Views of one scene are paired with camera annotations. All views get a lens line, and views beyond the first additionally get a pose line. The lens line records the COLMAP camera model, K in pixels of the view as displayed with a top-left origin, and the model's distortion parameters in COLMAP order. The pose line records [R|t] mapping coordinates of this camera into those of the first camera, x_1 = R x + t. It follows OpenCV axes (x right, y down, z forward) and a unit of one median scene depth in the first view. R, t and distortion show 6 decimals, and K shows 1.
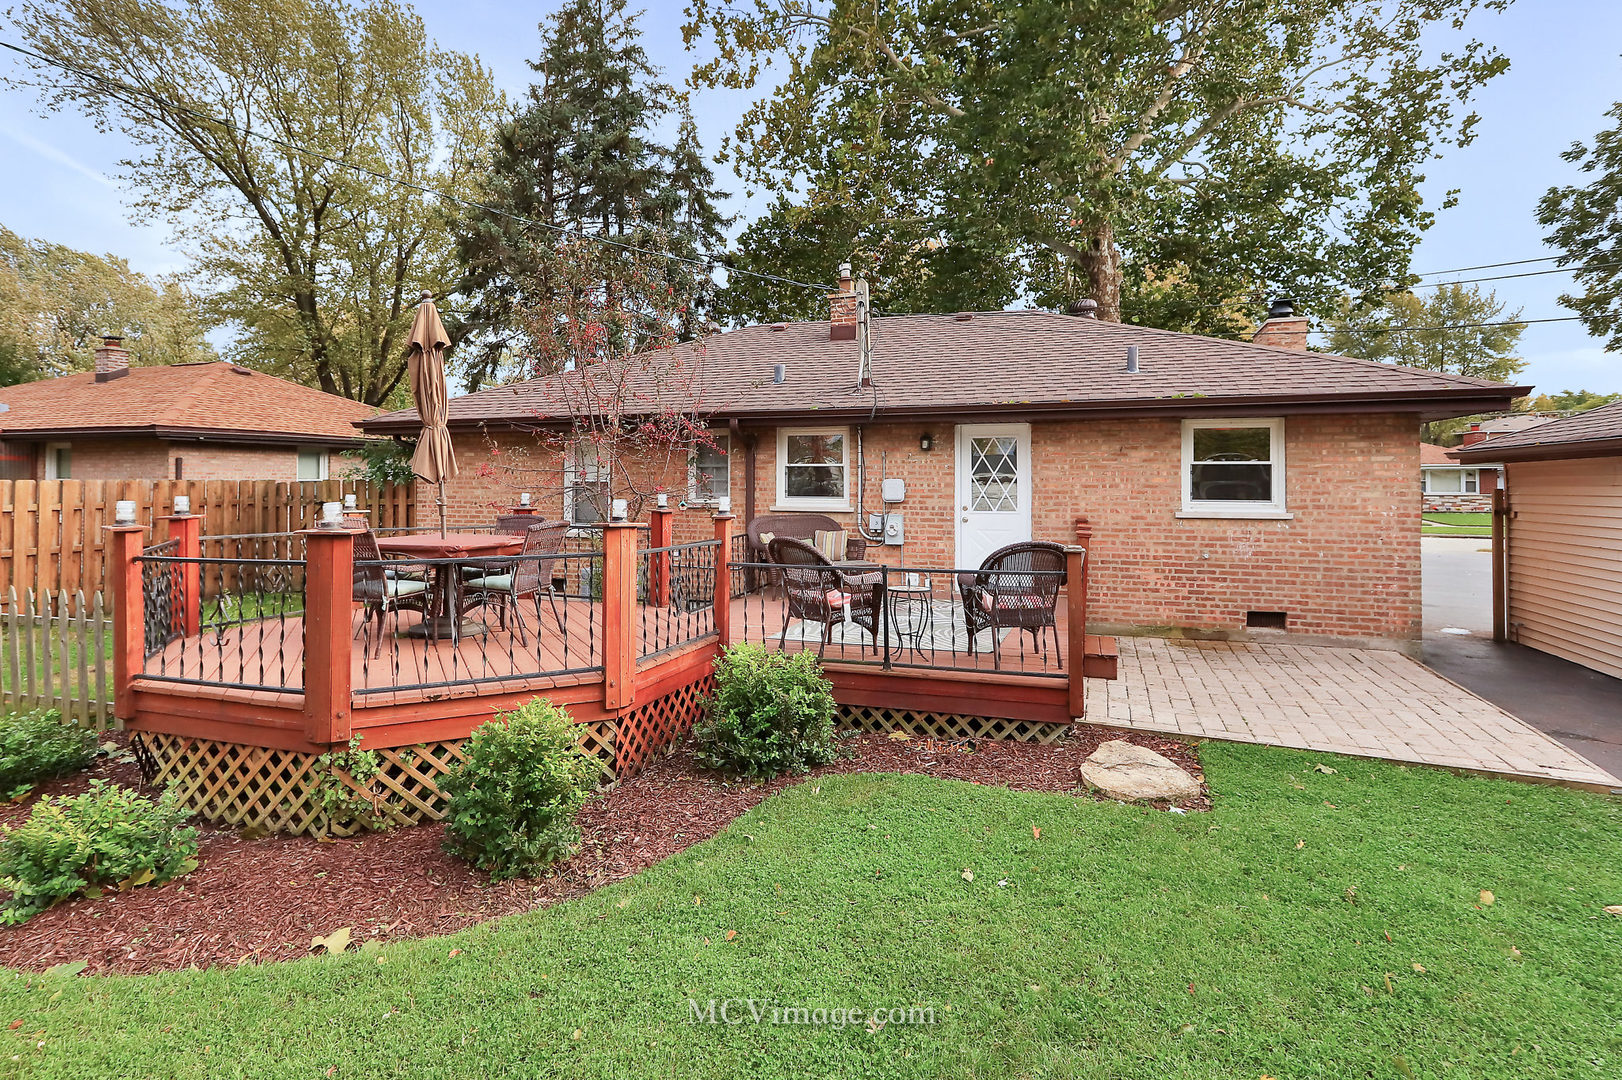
lens RADIAL K [[847.8, 0, 780.3], [0, 847.8, 460.0], [0, 0, 1]] dist [0.013480, -0.000579]
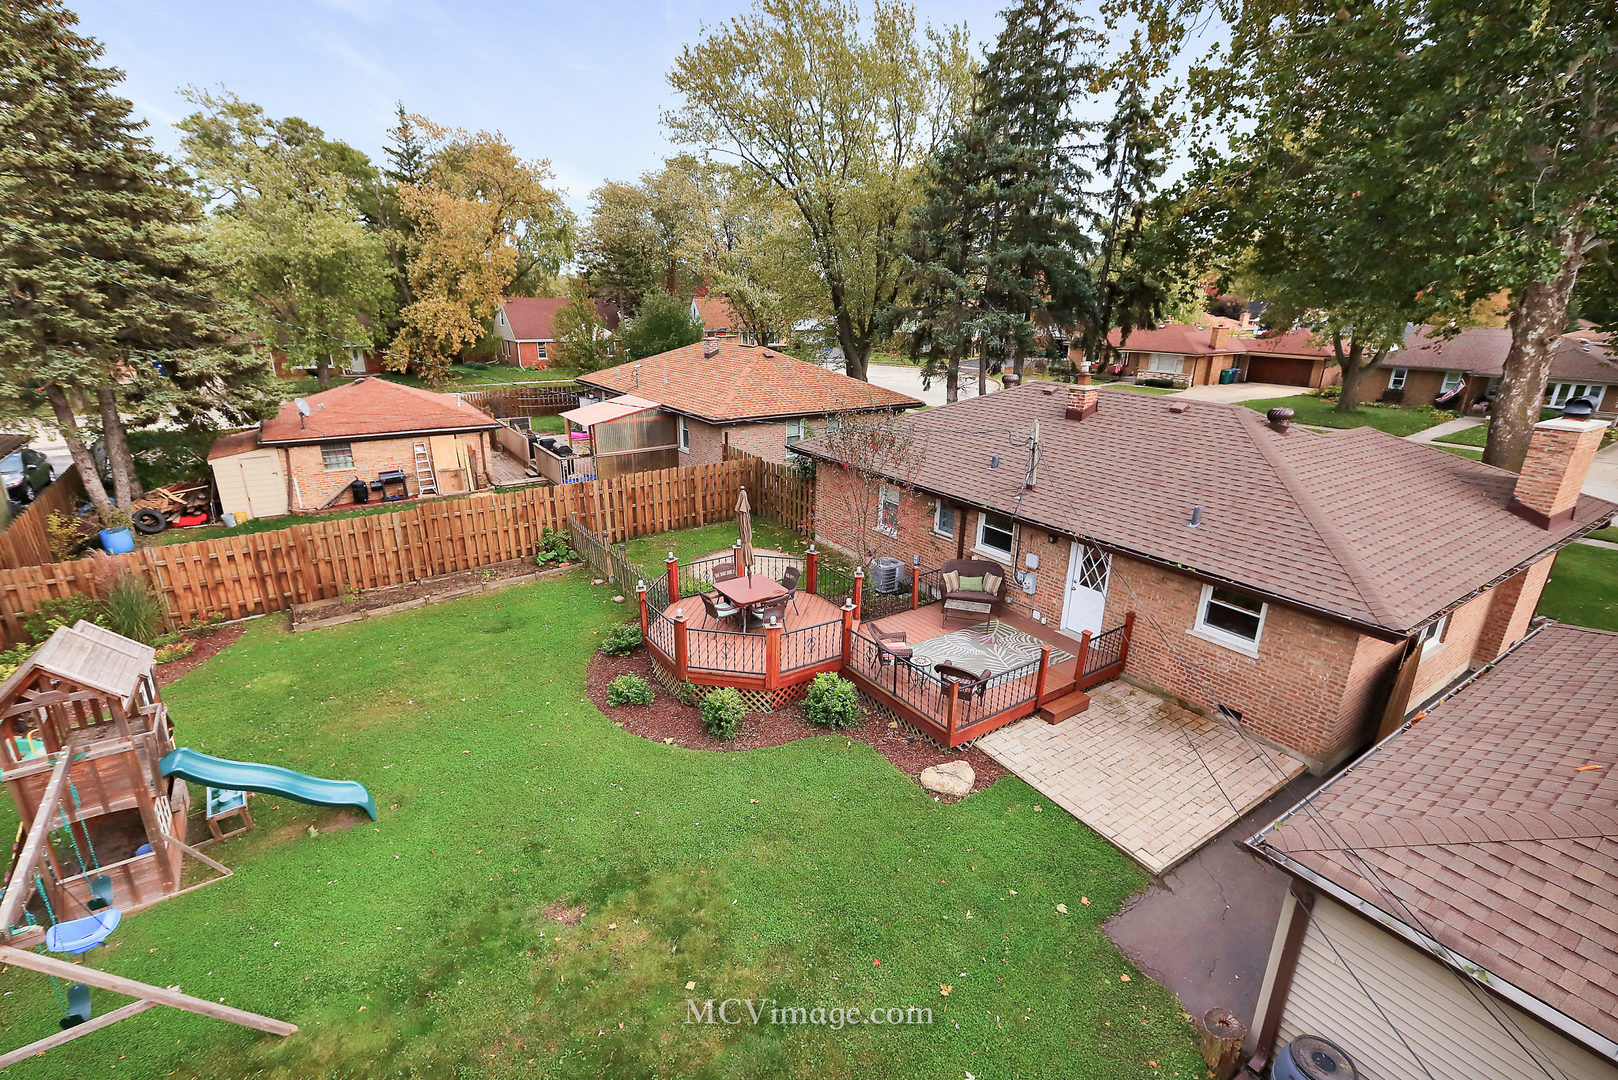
lens RADIAL K [[749.9, 0, 798.4], [0, 749.9, 542.6], [0, 0, 1]] dist [0.022488, 0.000328]
pose [[0.807296, 0.195536, -0.556811, 0.615891], [0.004617, 0.941391, 0.337285, -0.523330], [0.590129, -0.274860, 0.759079, -0.355296]]
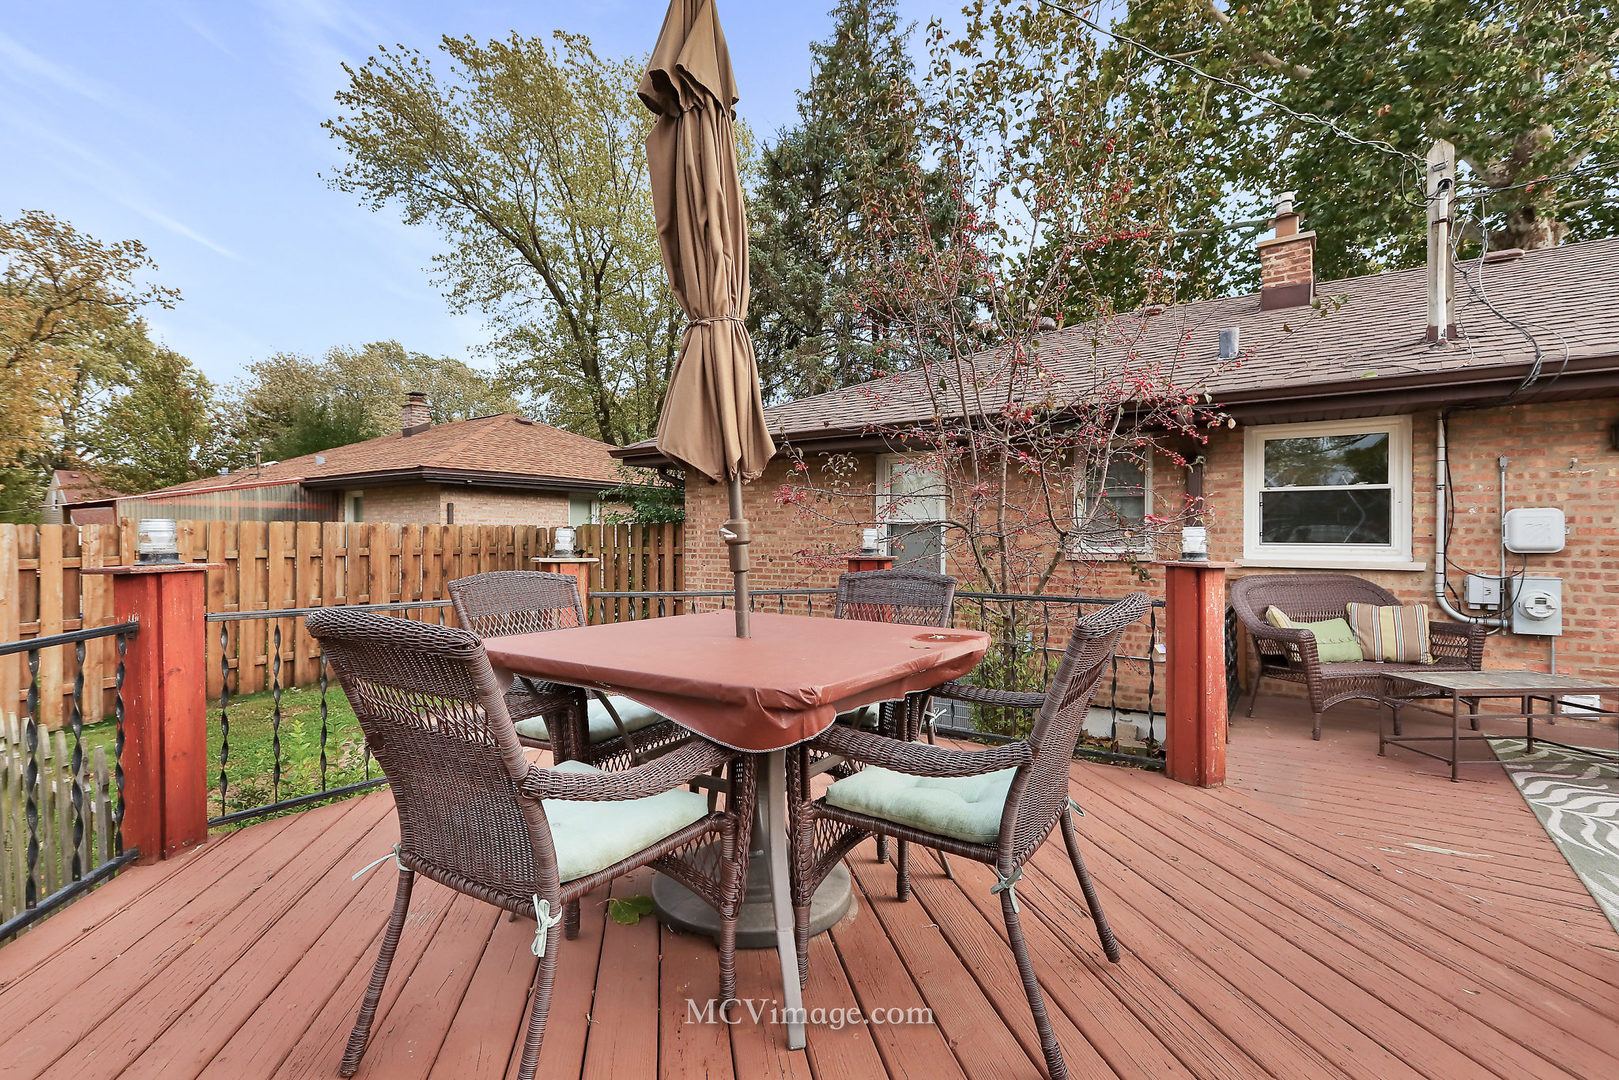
lens RADIAL K [[730.9, 0, 805.9], [0, 730.9, 540.2], [0, 0, 1]] dist [0.014380, 0.000421]
pose [[0.969983, 0.000961, -0.243172, -0.207282], [0.005420, 0.999658, 0.025569, 0.030862], [0.243113, -0.026120, 0.969646, 0.497349]]
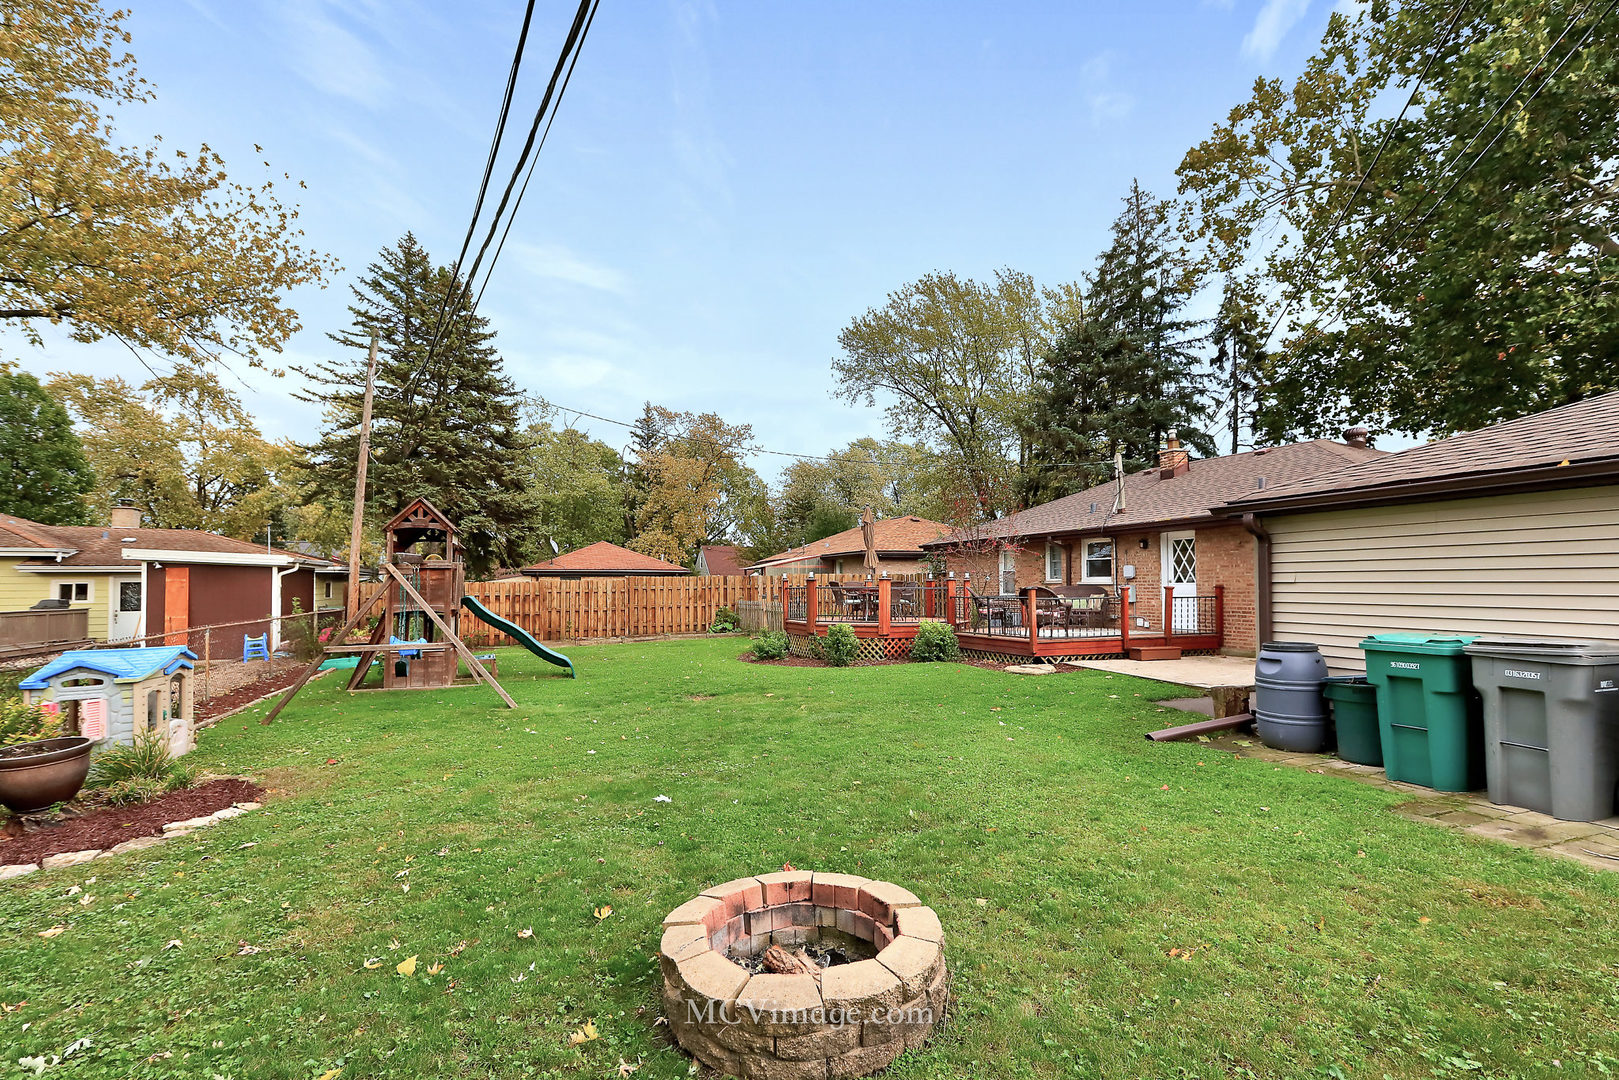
lens RADIAL K [[739.9, 0, 790.2], [0, 739.9, 558.9], [0, 0, 1]] dist [0.024983, 0.000295]
pose [[0.643792, -0.031440, -0.764554, 0.954951], [0.023899, 0.999494, -0.020976, 0.027219], [0.764827, -0.004768, 0.644218, -0.597558]]
